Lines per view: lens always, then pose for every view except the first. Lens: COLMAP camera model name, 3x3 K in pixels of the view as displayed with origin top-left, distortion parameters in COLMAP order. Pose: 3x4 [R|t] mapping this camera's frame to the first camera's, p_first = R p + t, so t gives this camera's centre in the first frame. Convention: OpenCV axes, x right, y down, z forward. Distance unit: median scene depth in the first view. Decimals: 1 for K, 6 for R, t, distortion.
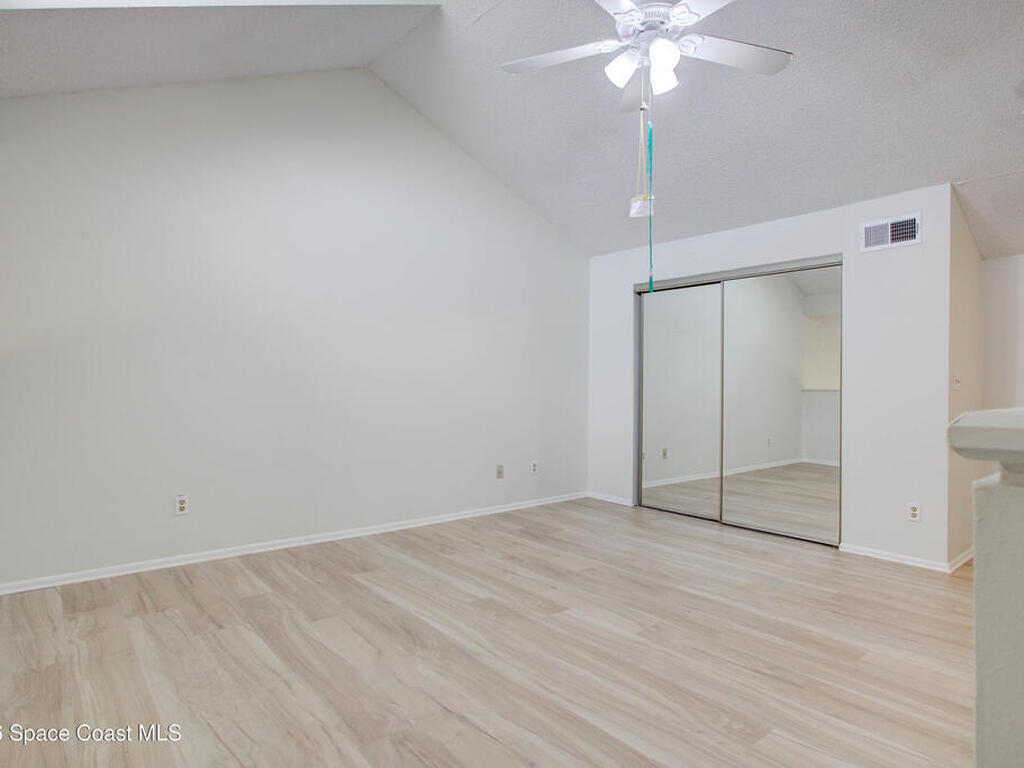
lens RADIAL K [[582.5, 0, 508.7], [0, 582.5, 383.6], [0, 0, 1]] dist [-0.014314, 0.001505]
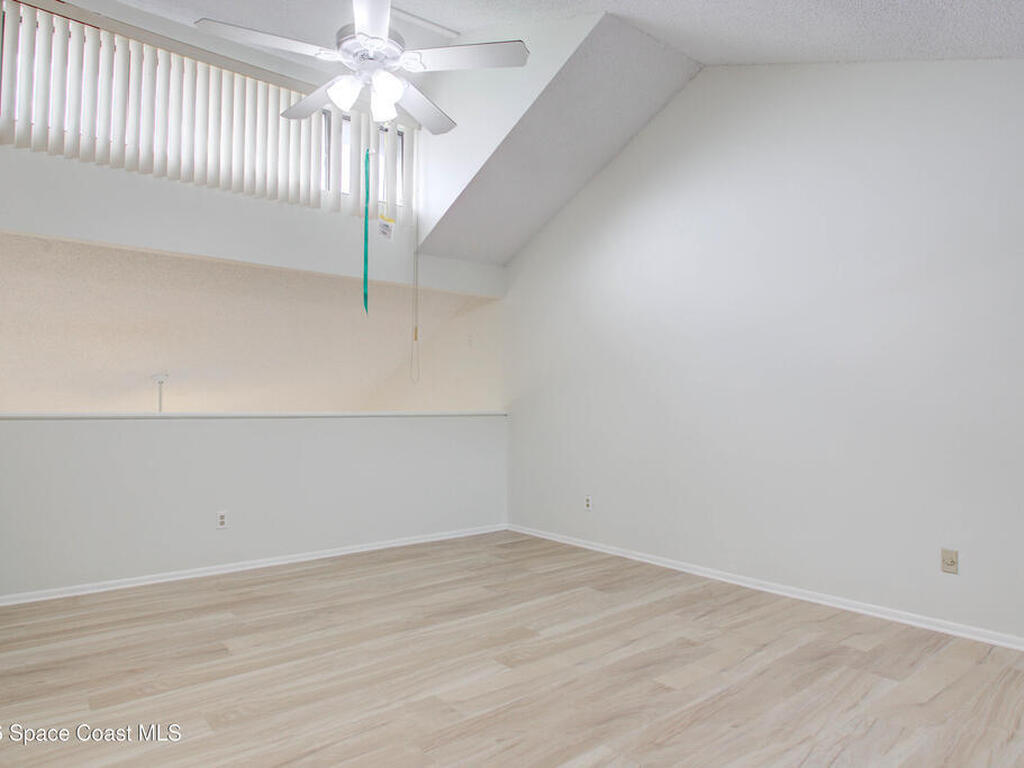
lens RADIAL K [[600.1, 0, 511.6], [0, 600.1, 389.0], [0, 0, 1]] dist [-0.004974, -0.000213]
pose [[-0.006068, -0.045589, -0.998942, 0.988898], [0.011630, 0.998889, -0.045657, 0.003565], [0.999914, -0.011895, -0.005531, 0.964878]]
